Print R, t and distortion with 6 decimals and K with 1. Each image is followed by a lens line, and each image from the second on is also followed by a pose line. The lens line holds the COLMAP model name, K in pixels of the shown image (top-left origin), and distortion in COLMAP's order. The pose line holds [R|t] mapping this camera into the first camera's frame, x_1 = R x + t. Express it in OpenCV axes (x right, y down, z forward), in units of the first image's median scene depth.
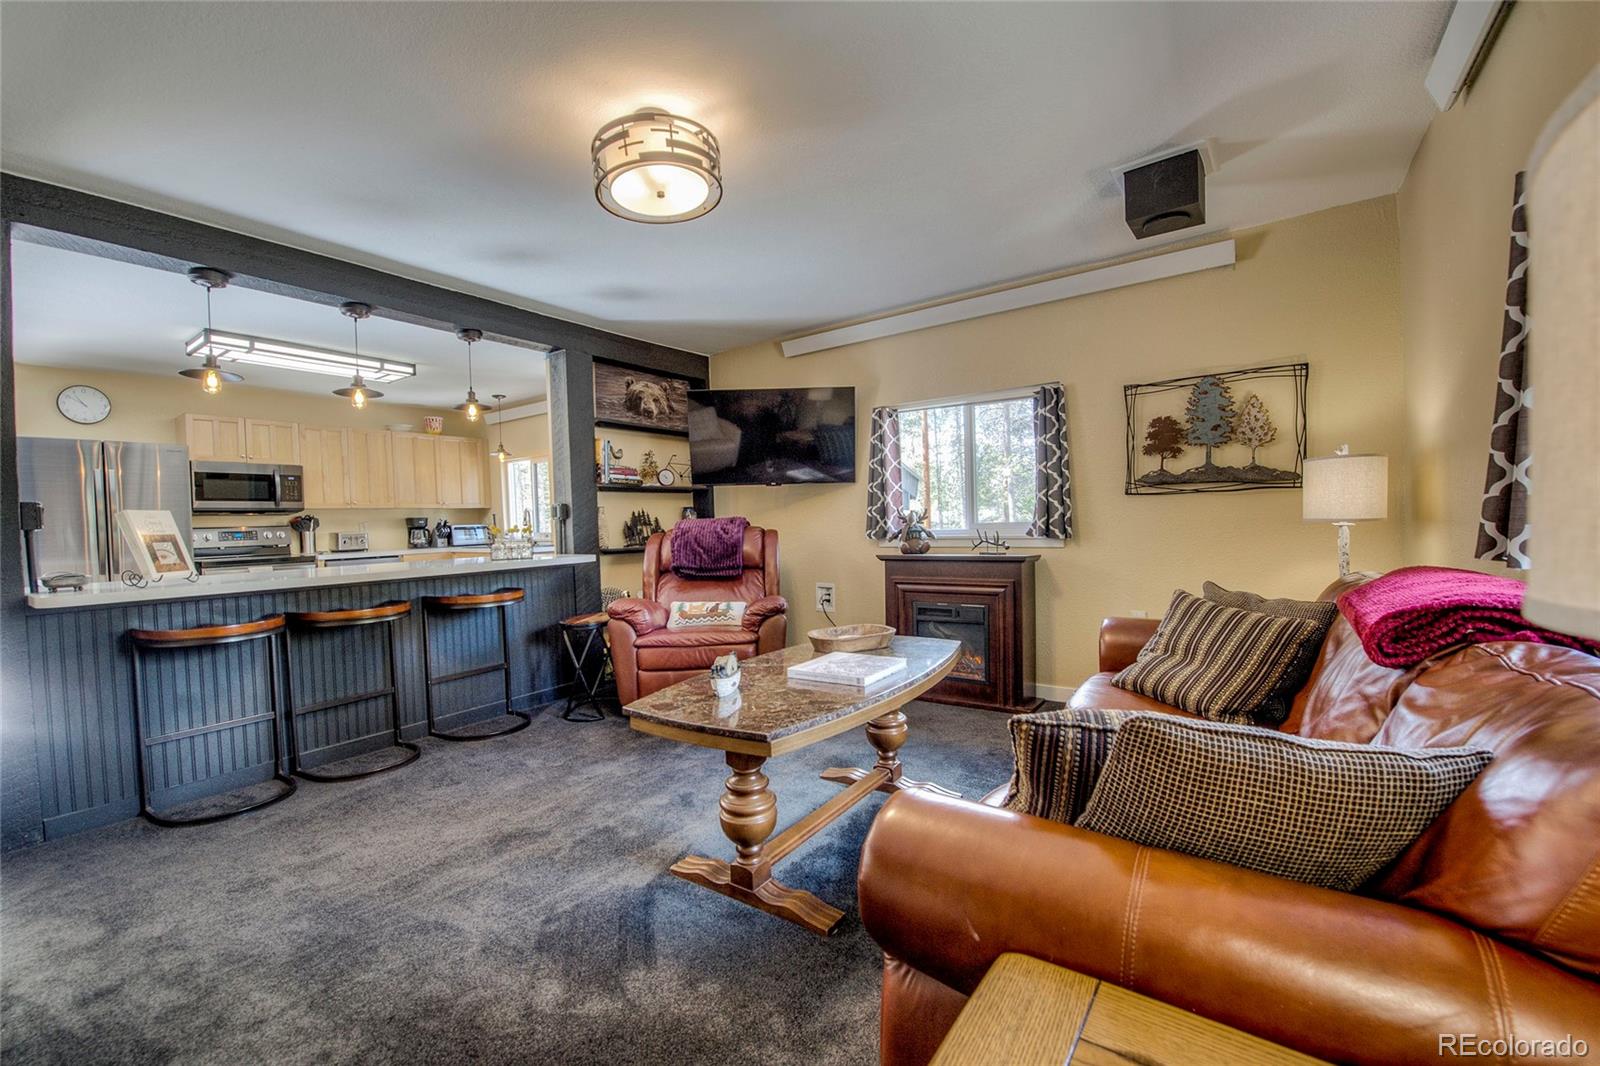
lens RADIAL K [[659.2, 0, 810.2], [0, 659.2, 538.0], [0, 0, 1]] dist [-0.018549, 0.000096]
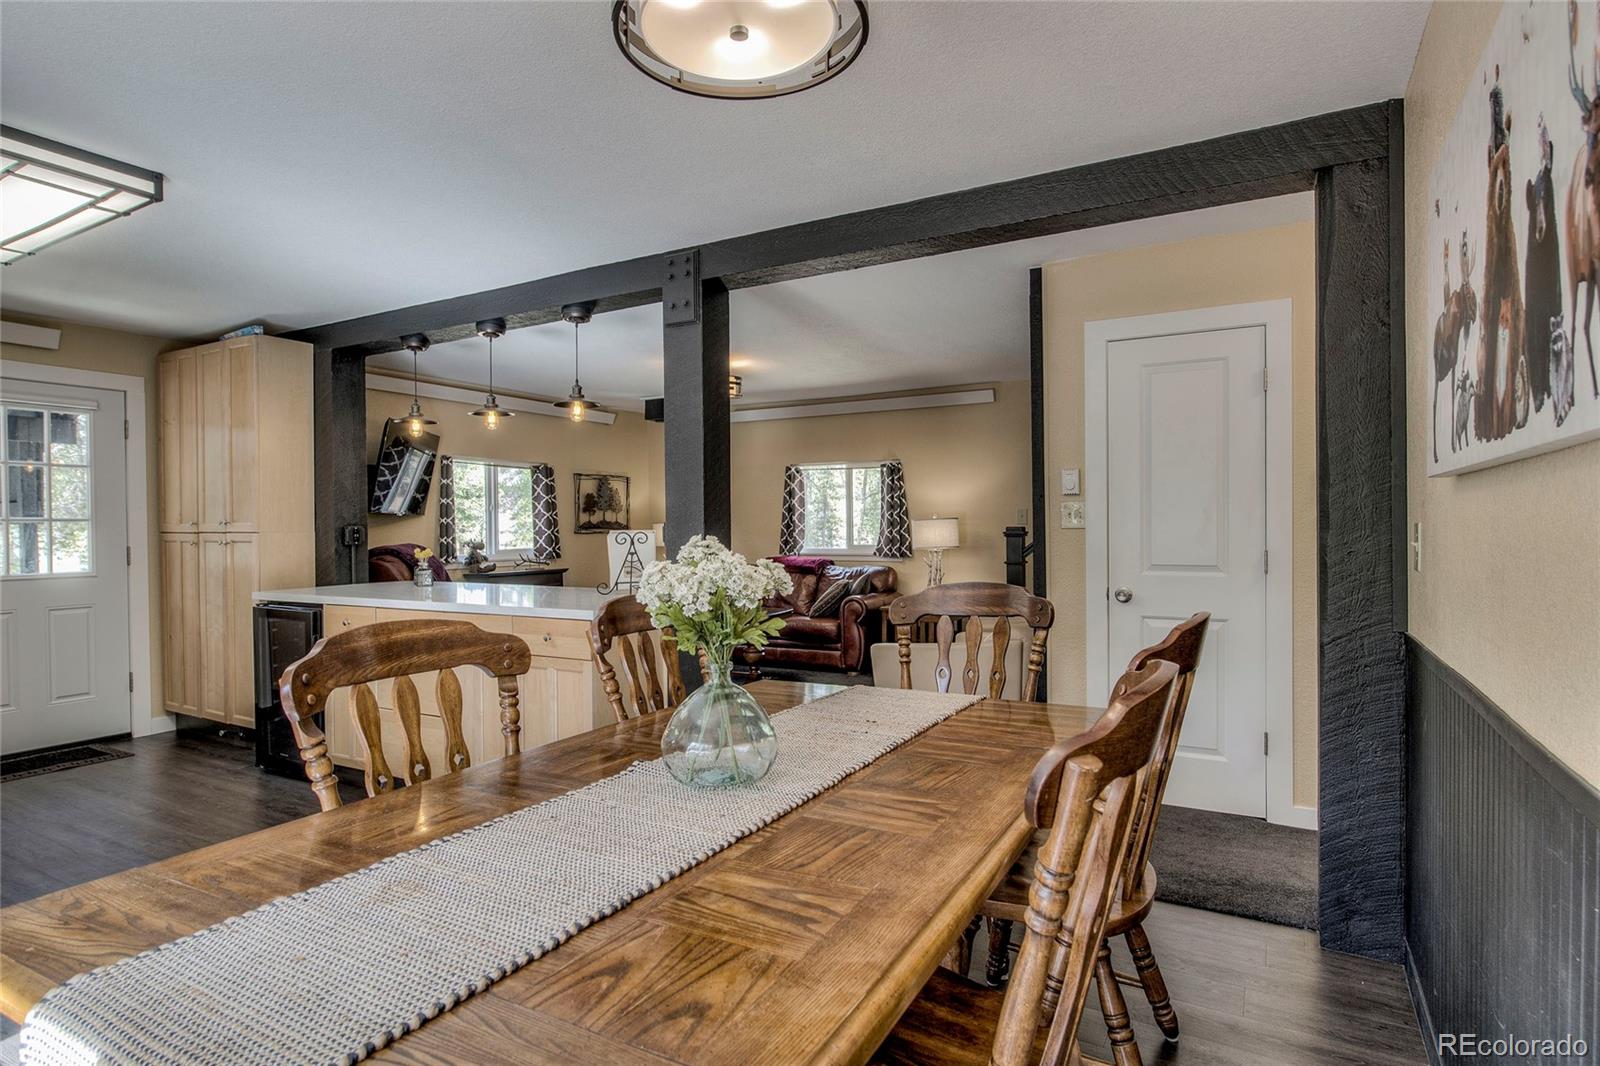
lens RADIAL K [[859.9, 0, 800.3], [0, 859.9, 535.6], [0, 0, 1]] dist [-0.004673, -0.001719]
pose [[-0.121416, 0.017938, 0.992440, -1.398952], [0.034525, 0.999308, -0.013838, -0.004246], [-0.992001, 0.032584, -0.121951, 0.489060]]
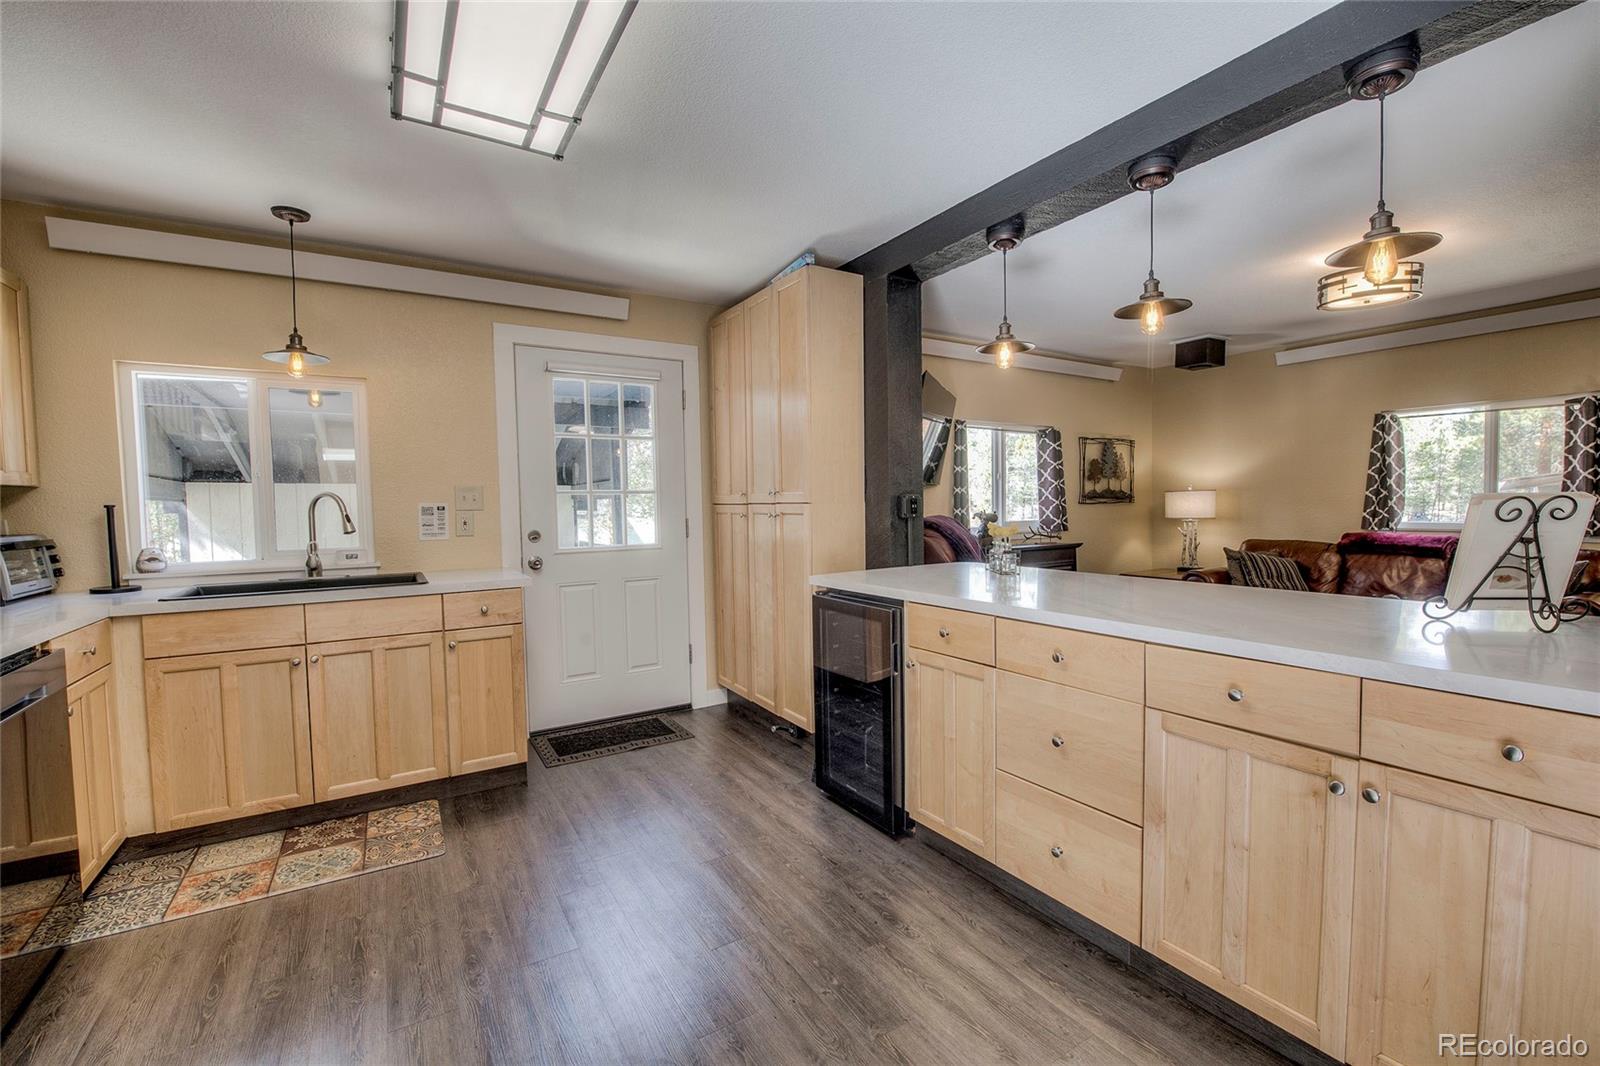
lens RADIAL K [[674.9, 0, 787.9], [0, 674.9, 539.5], [0, 0, 1]] dist [-0.015985, -0.001748]
pose [[0.382602, -0.027452, 0.923505, -0.975012], [0.027864, 0.999447, 0.018165, -0.019552], [-0.923493, 0.018782, 0.383155, 0.746617]]
